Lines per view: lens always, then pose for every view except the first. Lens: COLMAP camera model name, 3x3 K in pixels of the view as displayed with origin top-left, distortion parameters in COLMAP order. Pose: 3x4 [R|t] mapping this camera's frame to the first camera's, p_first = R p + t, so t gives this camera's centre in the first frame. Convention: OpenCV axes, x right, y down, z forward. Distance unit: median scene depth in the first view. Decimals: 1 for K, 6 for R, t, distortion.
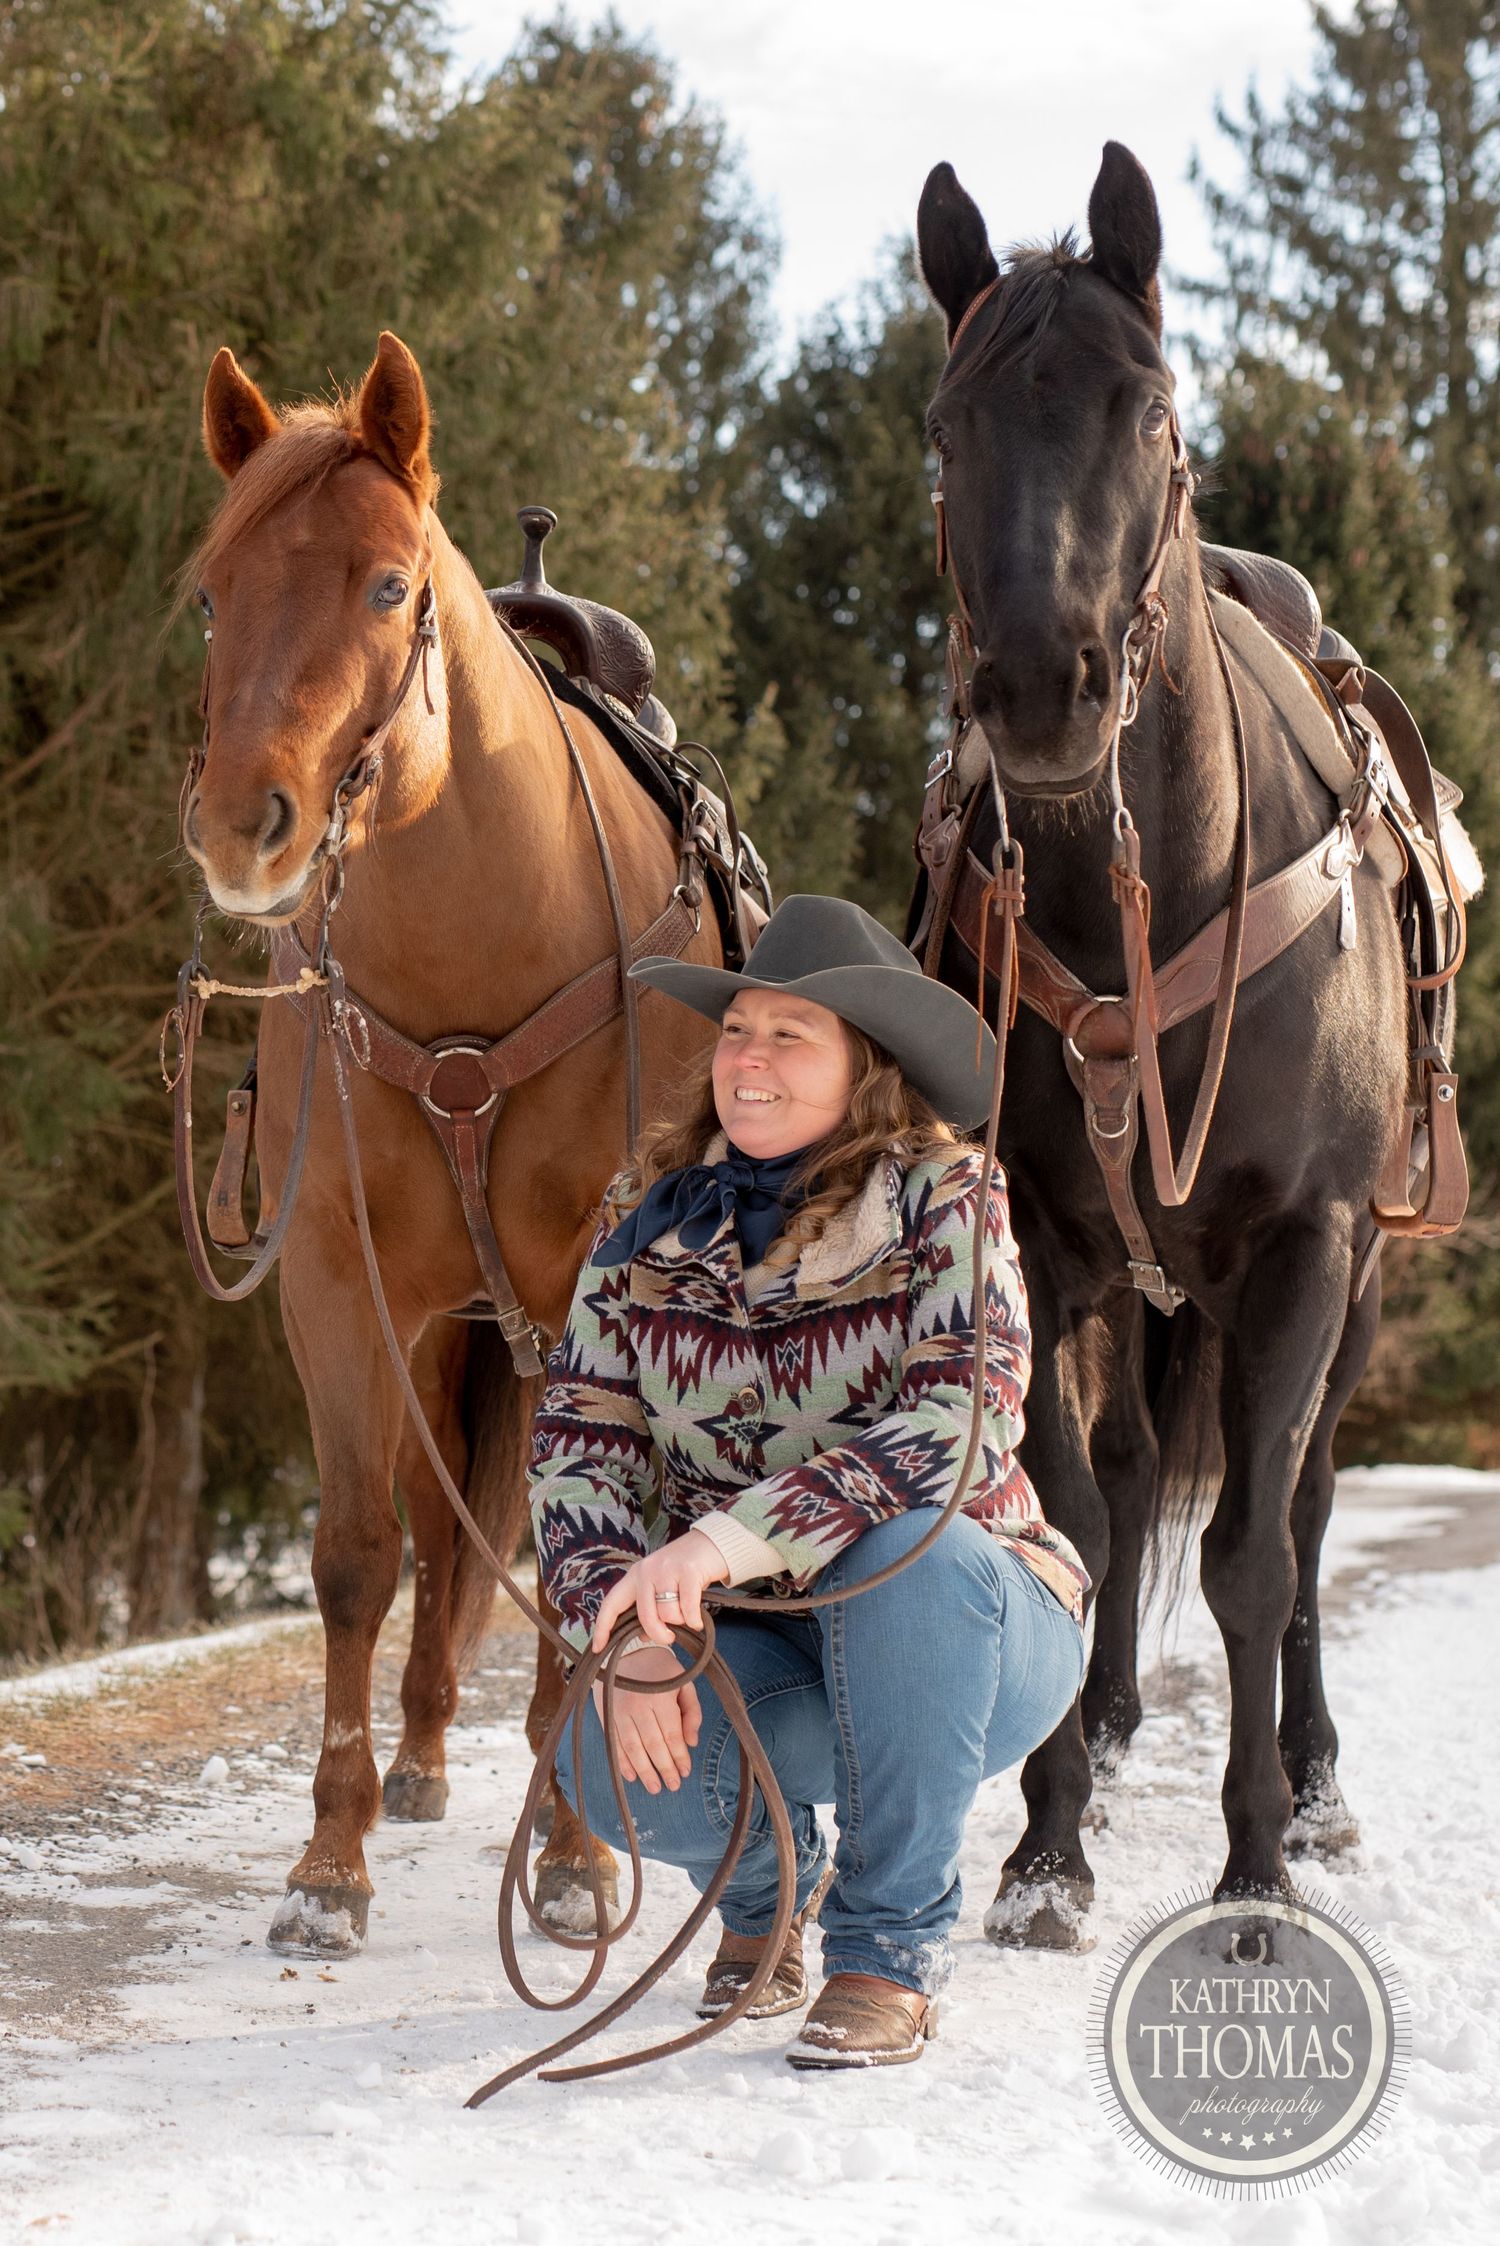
lens RADIAL K [[4877.7, 0, 281.3], [0, 4877.7, 1120.8], [0, 0, 1]] dist [0.011615, -0.044369]
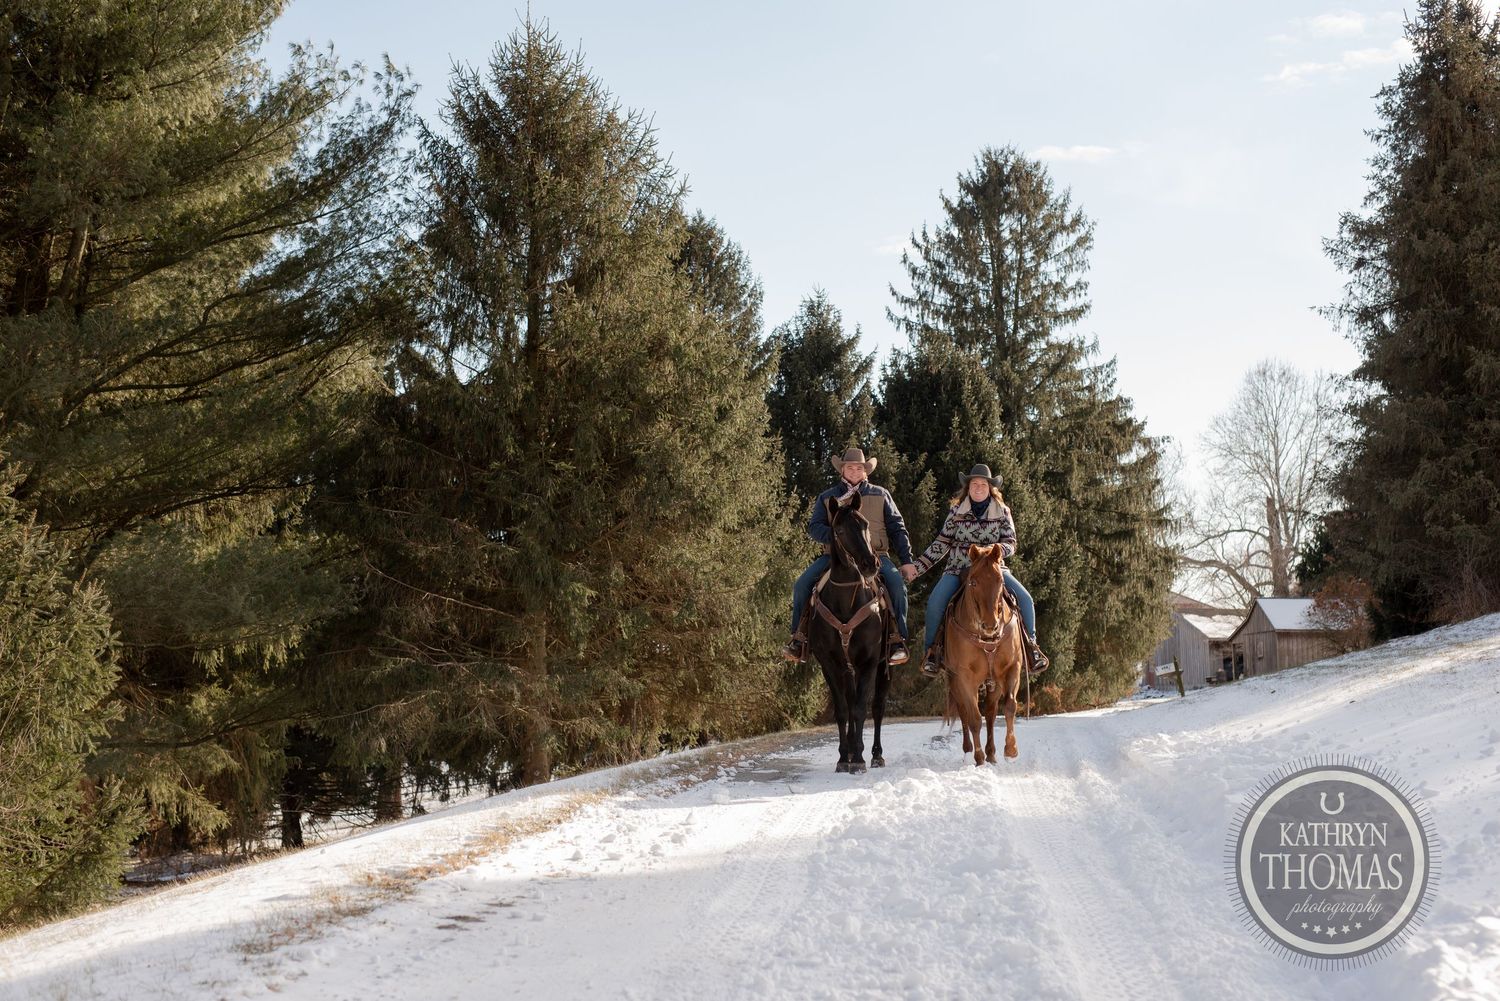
lens RADIAL K [[2102.0, 0, 756.0], [0, 2102.0, 520.8], [0, 0, 1]] dist [0.004861, 0.045883]
pose [[0.993173, -0.031477, 0.112324, -0.048048], [0.035448, 0.998809, -0.033531, -0.009418], [-0.111135, 0.037284, 0.993106, -0.230202]]
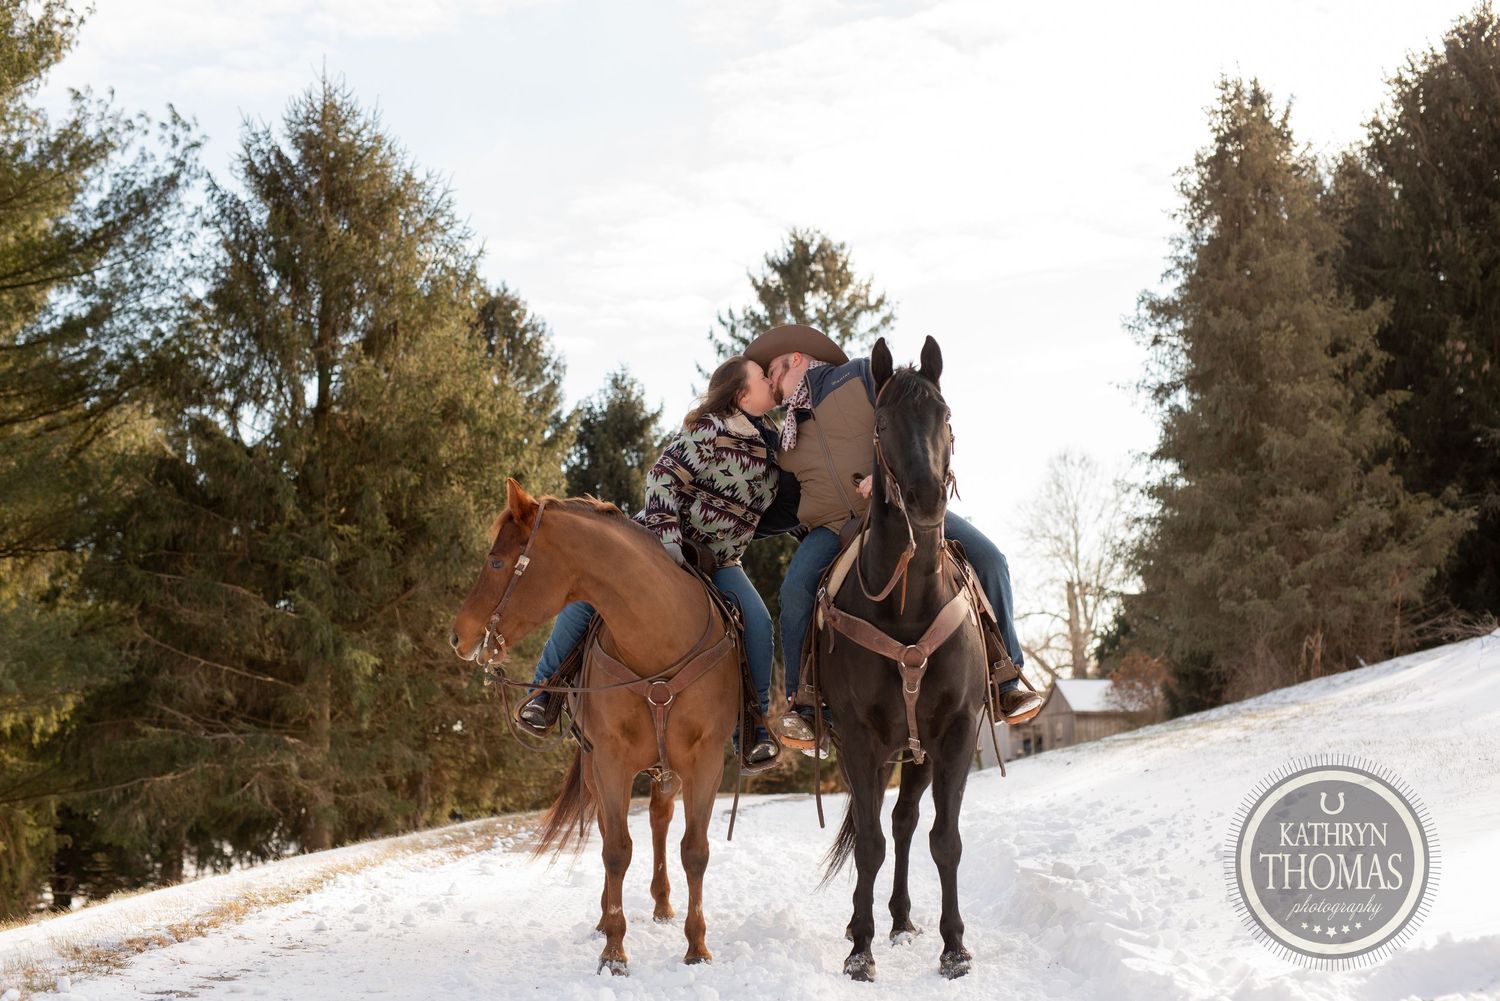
lens RADIAL K [[2107.5, 0, 756.4], [0, 2107.5, 512.3], [0, 0, 1]] dist [0.017148, 0.007912]
pose [[0.978876, -0.012298, 0.204083, -0.043837], [0.027699, 0.996963, -0.072780, -0.006832], [-0.202568, 0.076896, 0.976245, -0.220222]]
